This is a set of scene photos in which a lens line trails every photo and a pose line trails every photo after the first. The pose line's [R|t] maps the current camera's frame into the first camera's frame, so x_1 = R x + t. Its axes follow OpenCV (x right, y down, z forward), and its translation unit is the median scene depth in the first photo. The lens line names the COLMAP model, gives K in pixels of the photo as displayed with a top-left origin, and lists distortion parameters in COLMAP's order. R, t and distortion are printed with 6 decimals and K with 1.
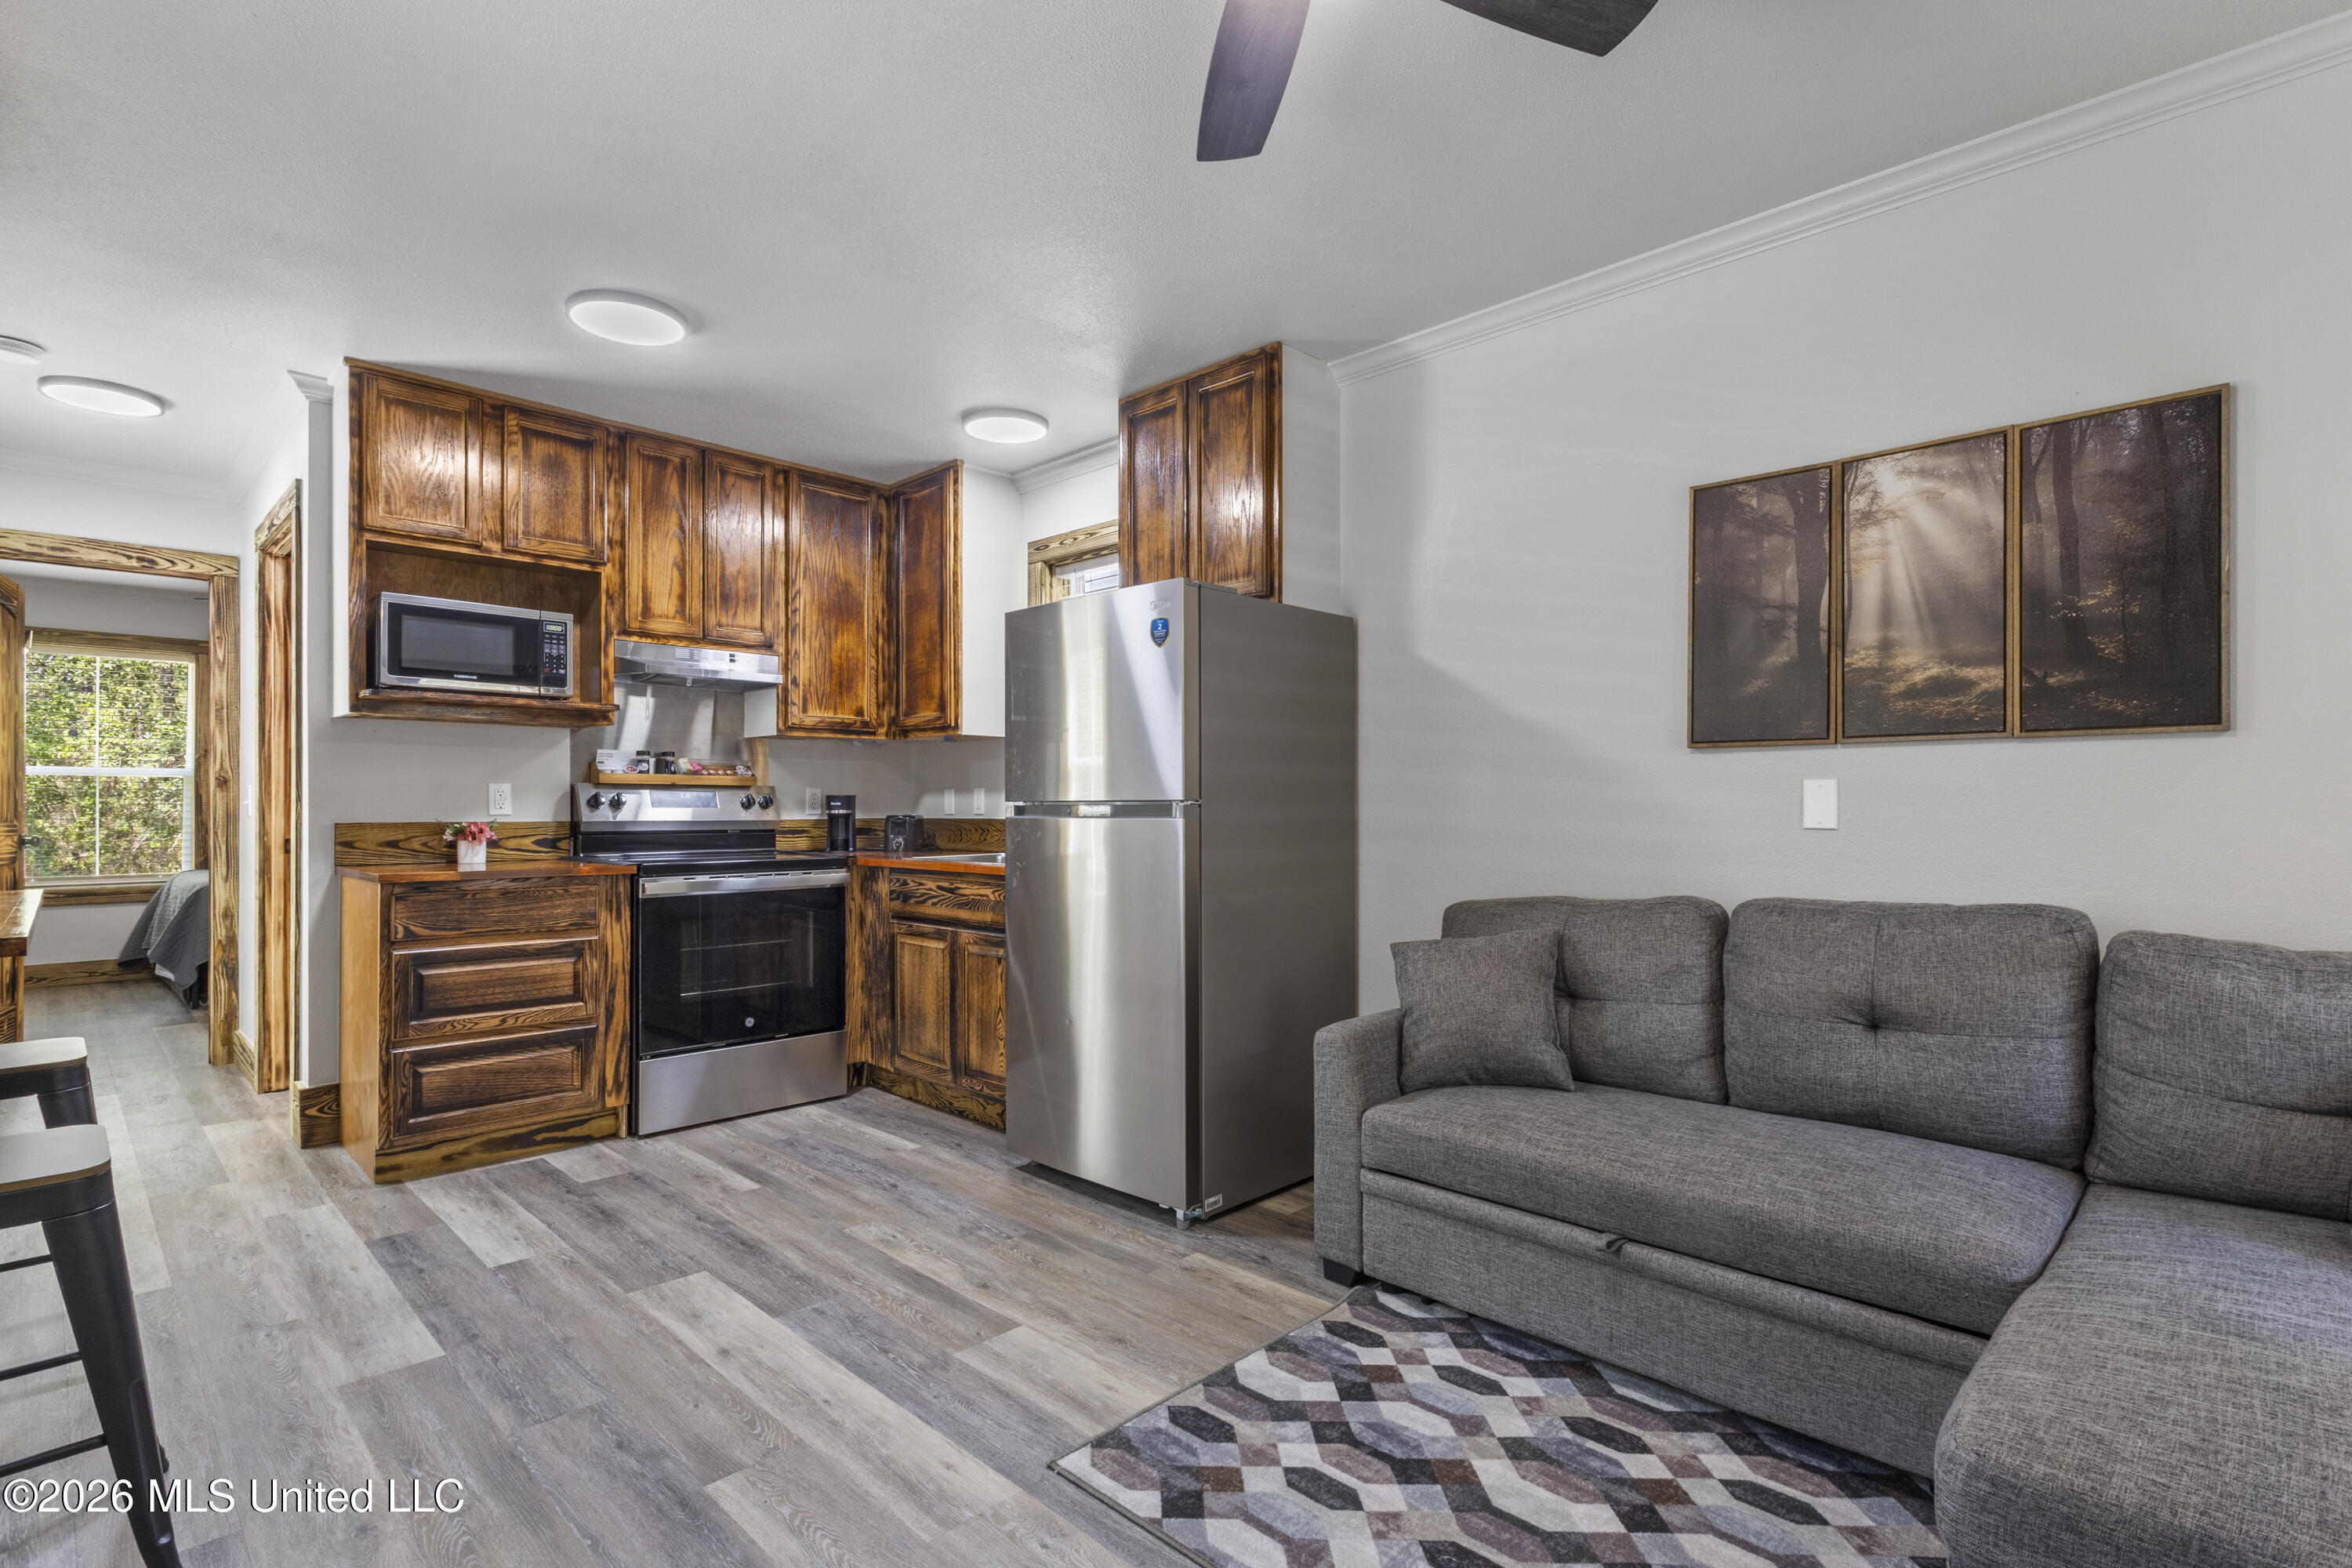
lens RADIAL K [[1117.1, 0, 1168.5], [0, 1117.1, 806.2], [0, 0, 1]] dist [0.002327, 0.003499]
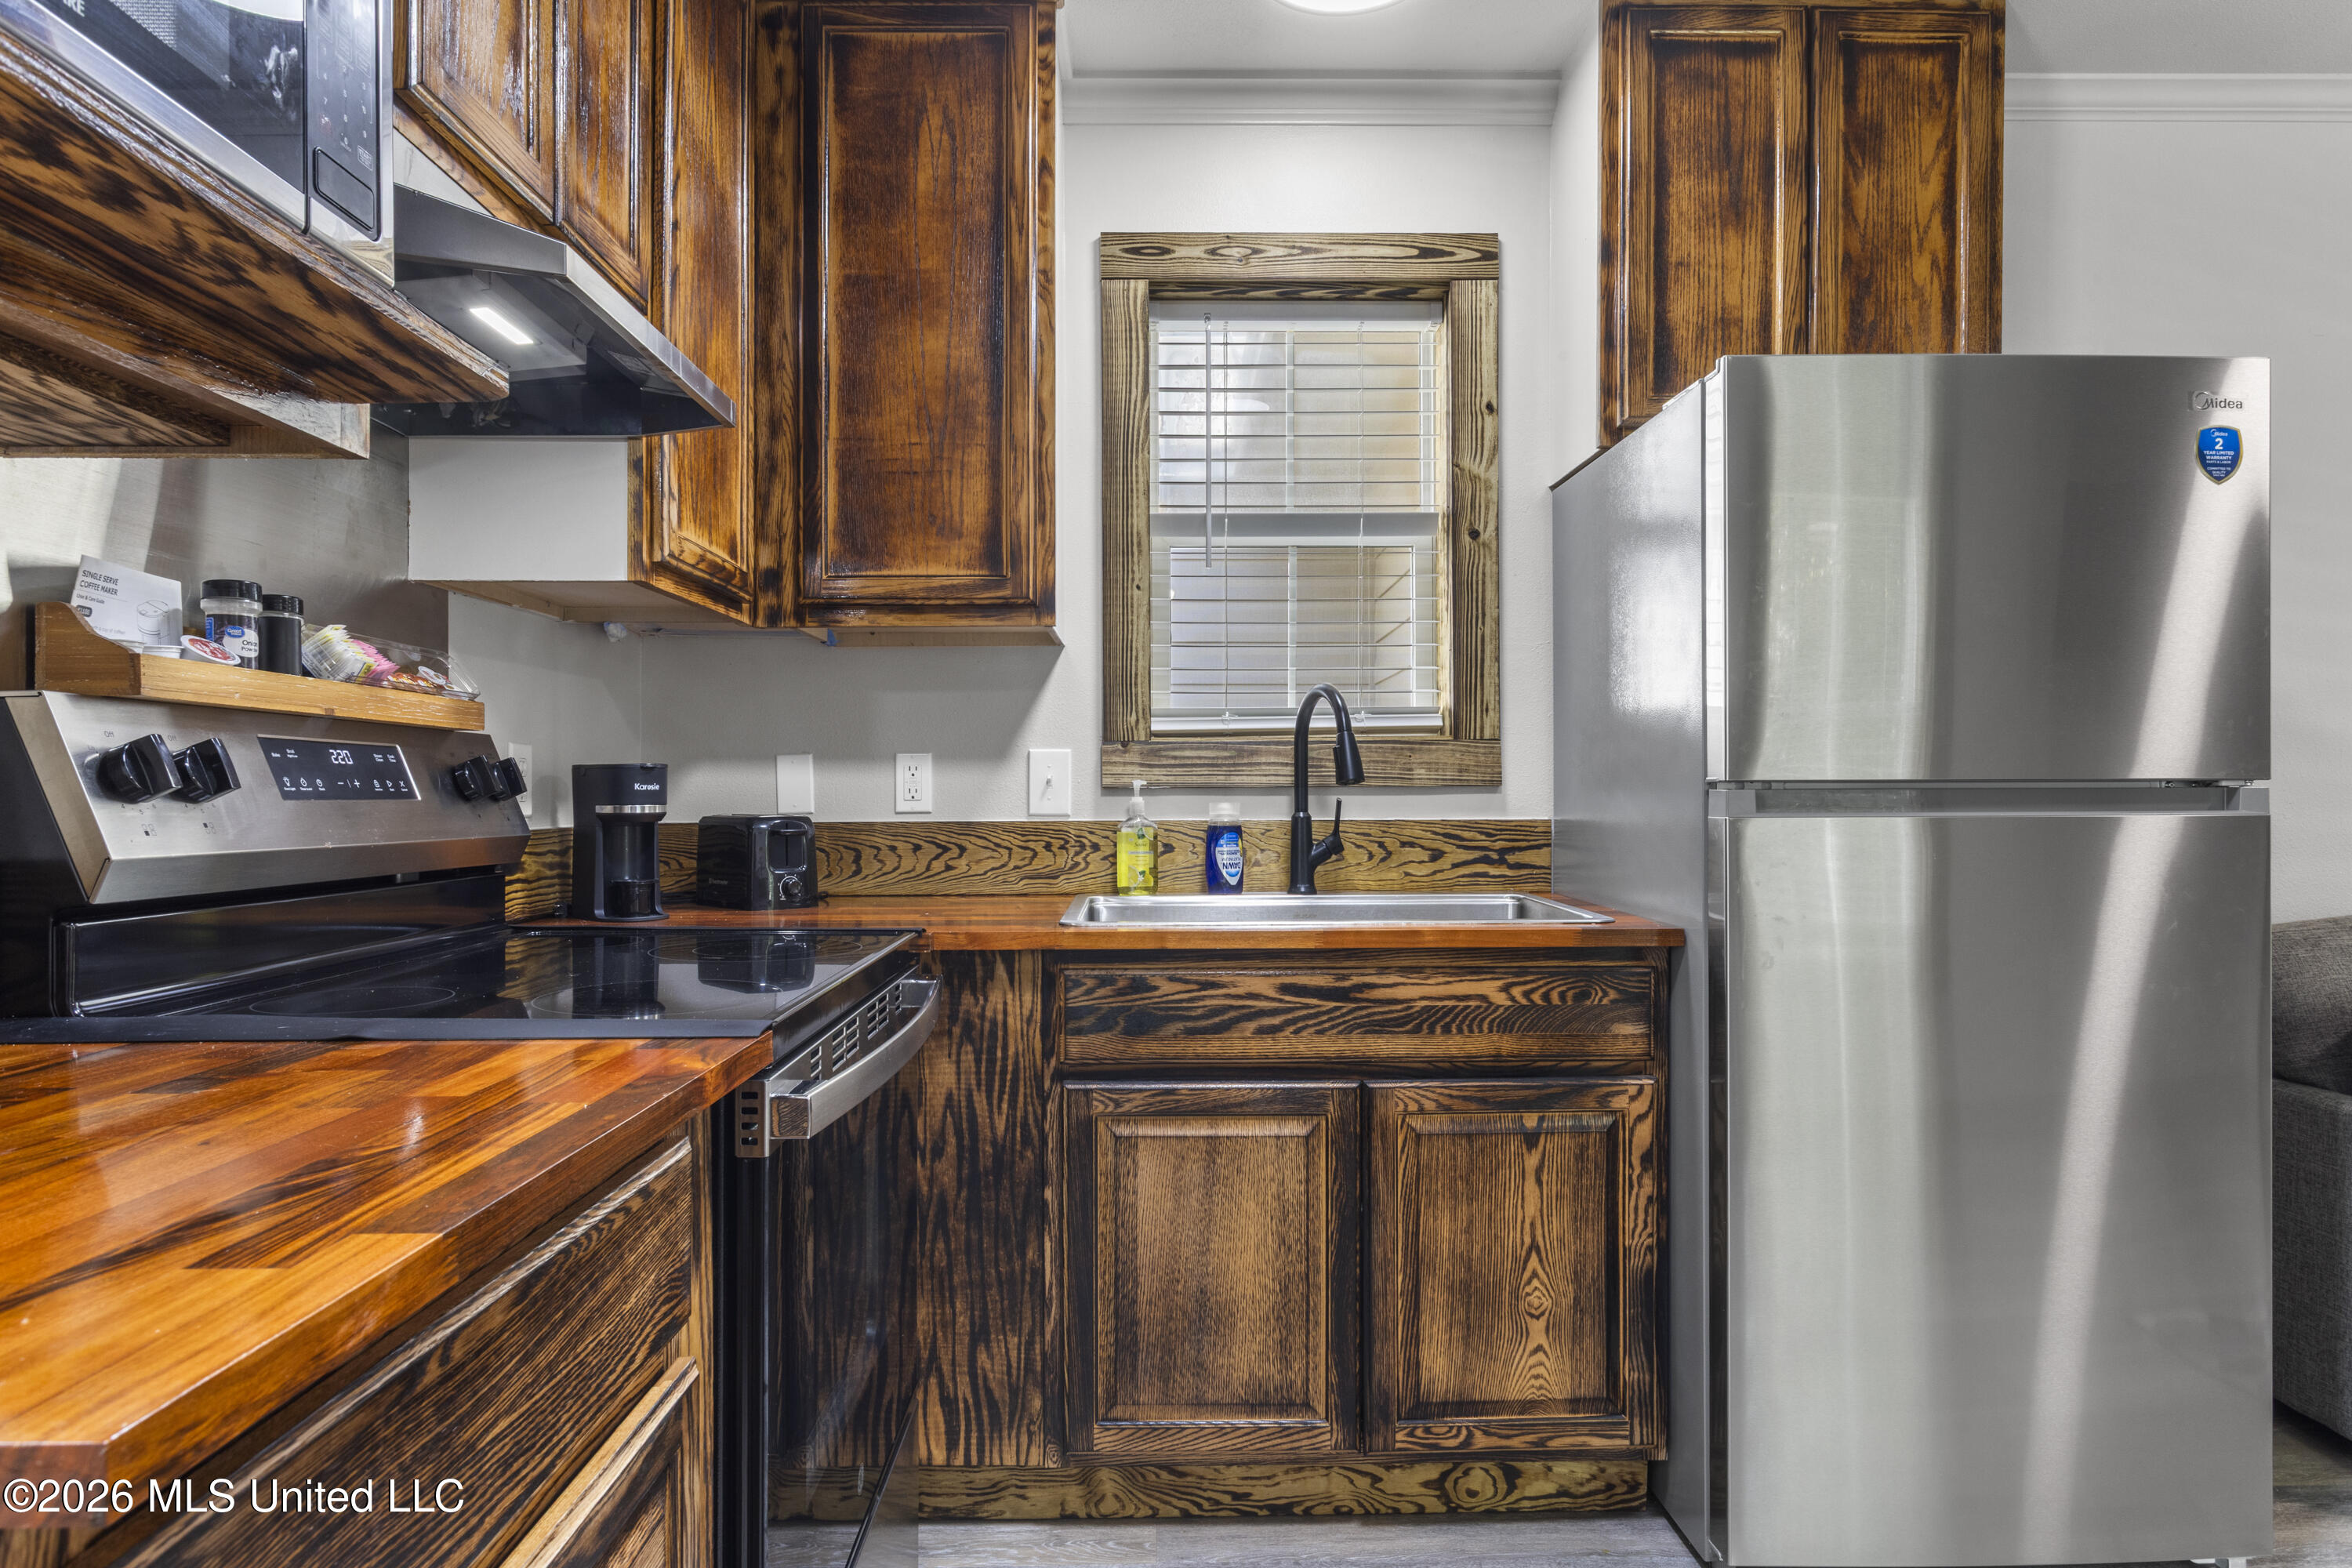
lens RADIAL K [[1344.6, 0, 1166.1], [0, 1344.6, 795.7], [0, 0, 1]] dist [-0.011104, 0.004882]
pose [[0.702874, -0.001340, 0.711313, -0.590489], [0.002246, 0.999997, -0.000335, 0.001132], [-0.711311, 0.001833, 0.702875, 0.681124]]
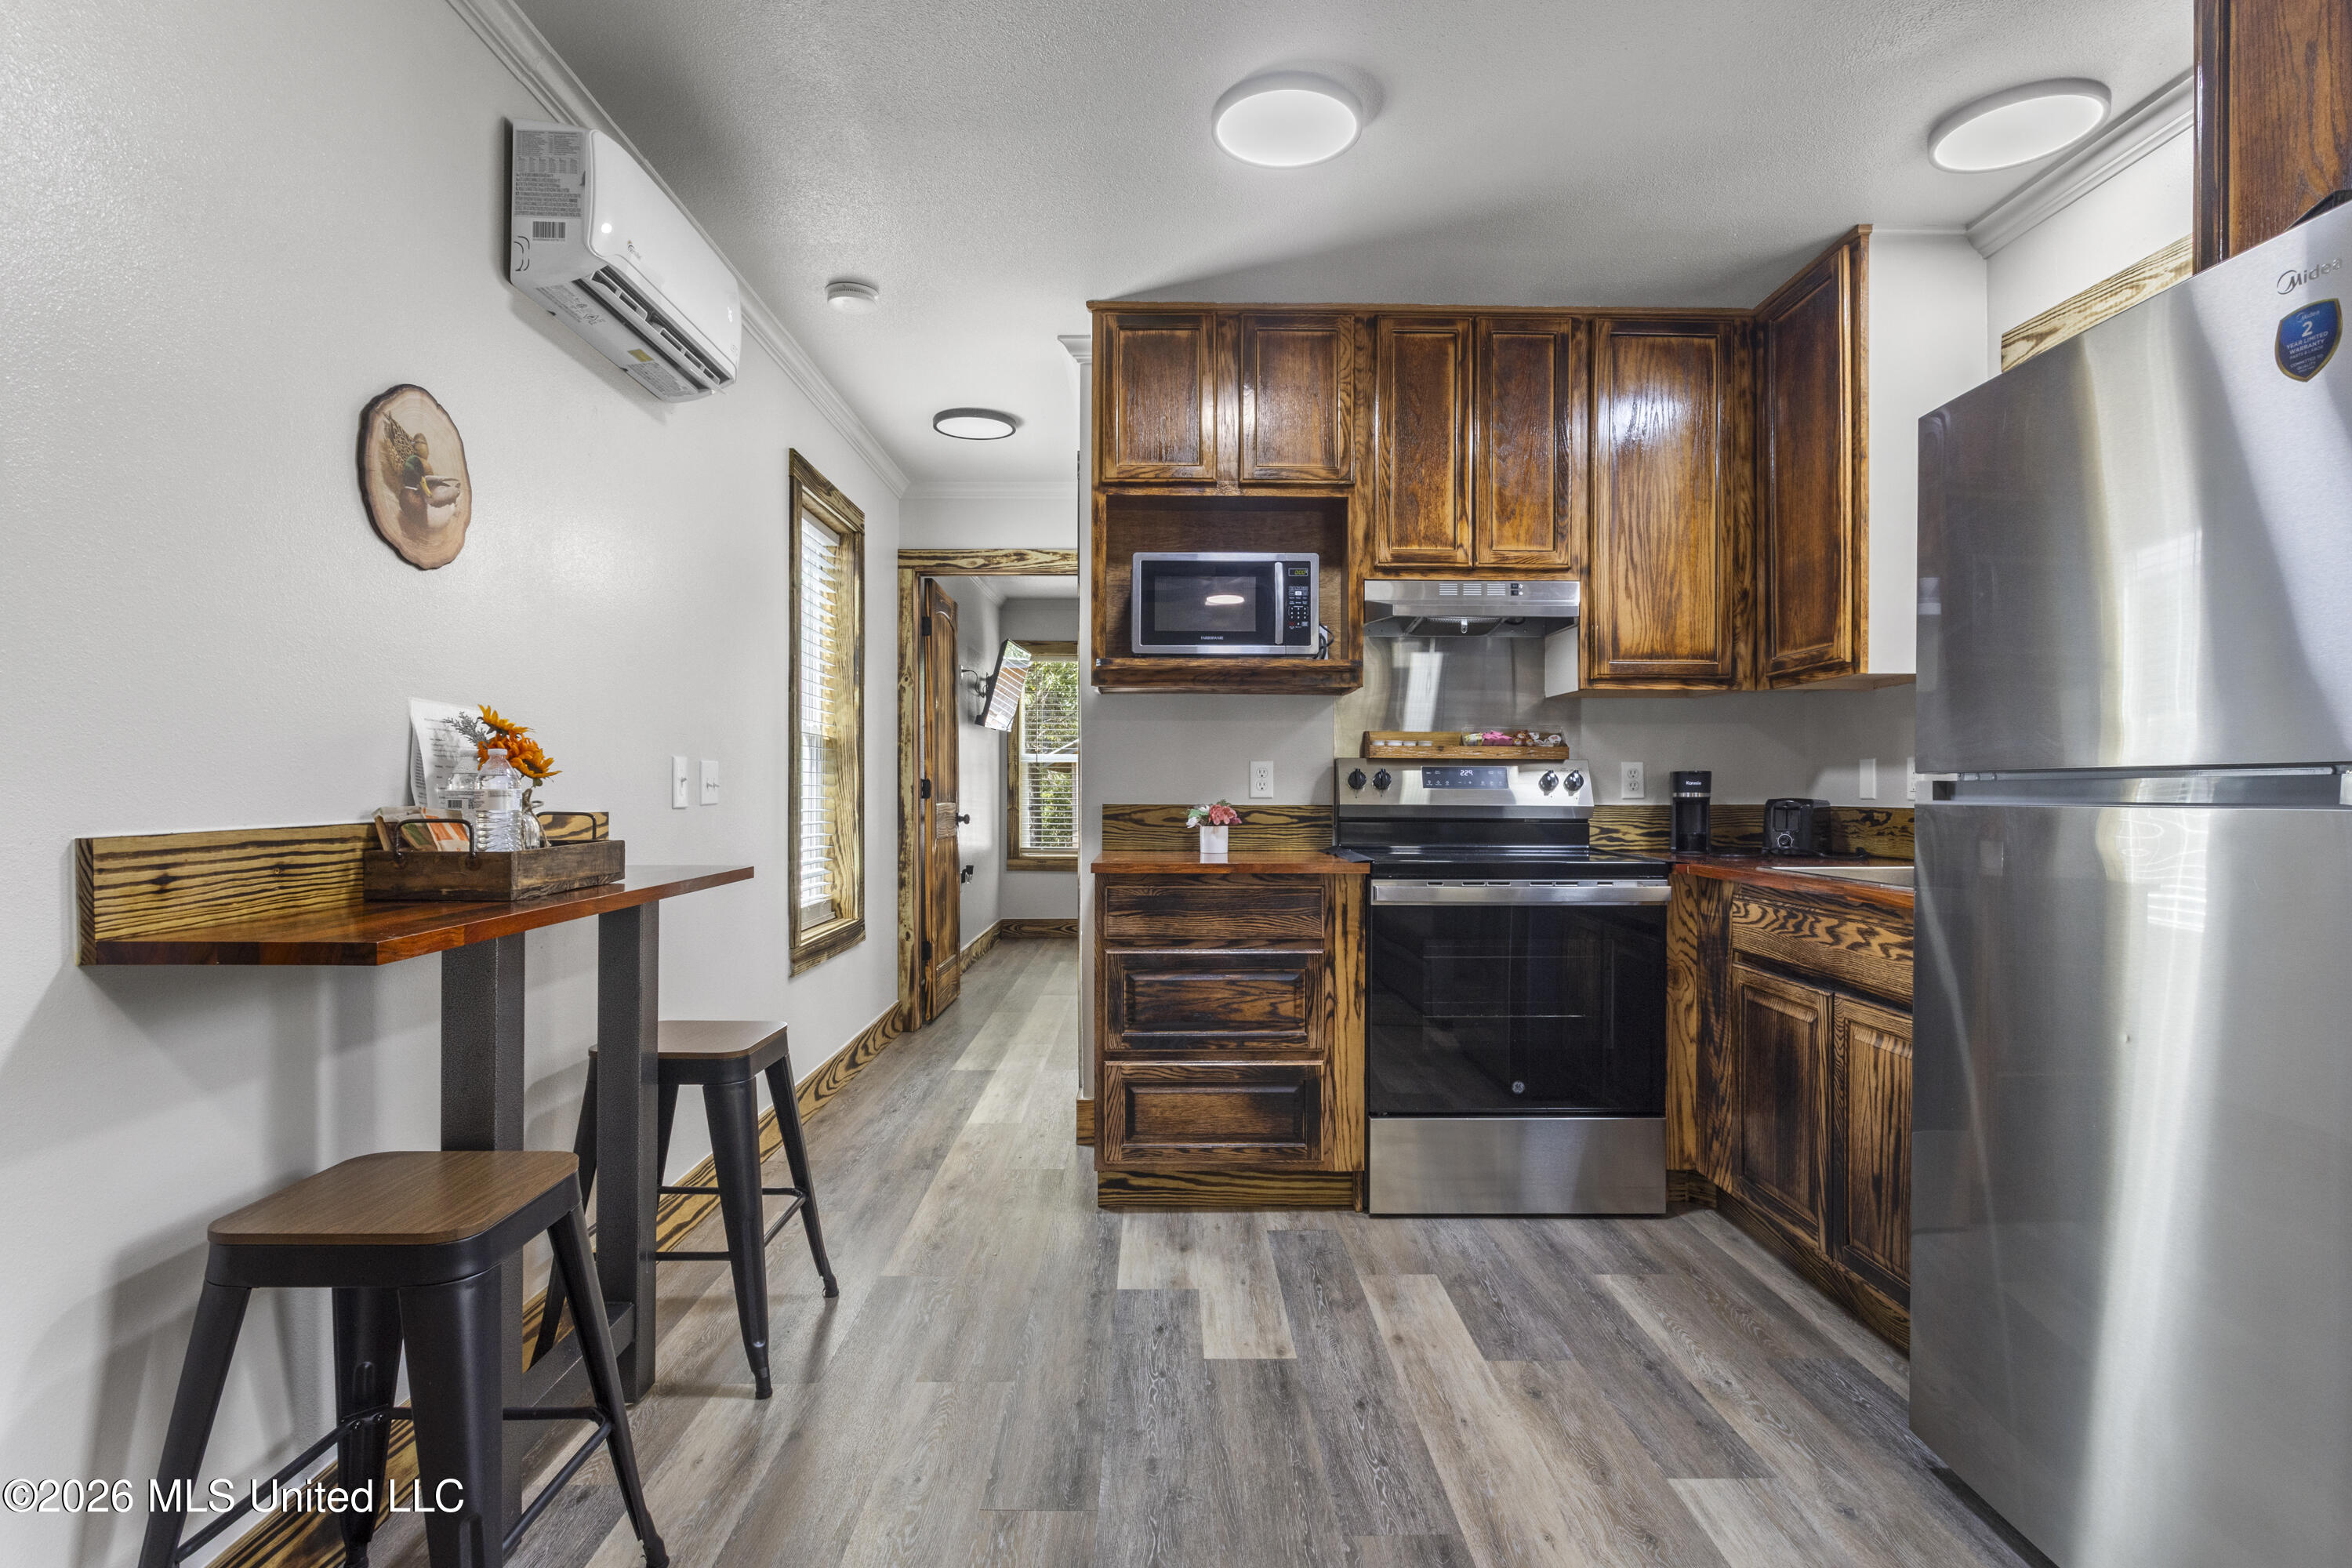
lens RADIAL K [[1241.6, 0, 1150.4], [0, 1241.6, 784.9], [0, 0, 1]] dist [0.006466, 0.003161]
pose [[0.715695, 0.001871, -0.698411, -0.016201], [-0.003000, 0.999995, -0.000396, -0.000176], [0.698407, 0.002379, 0.715697, 0.316502]]
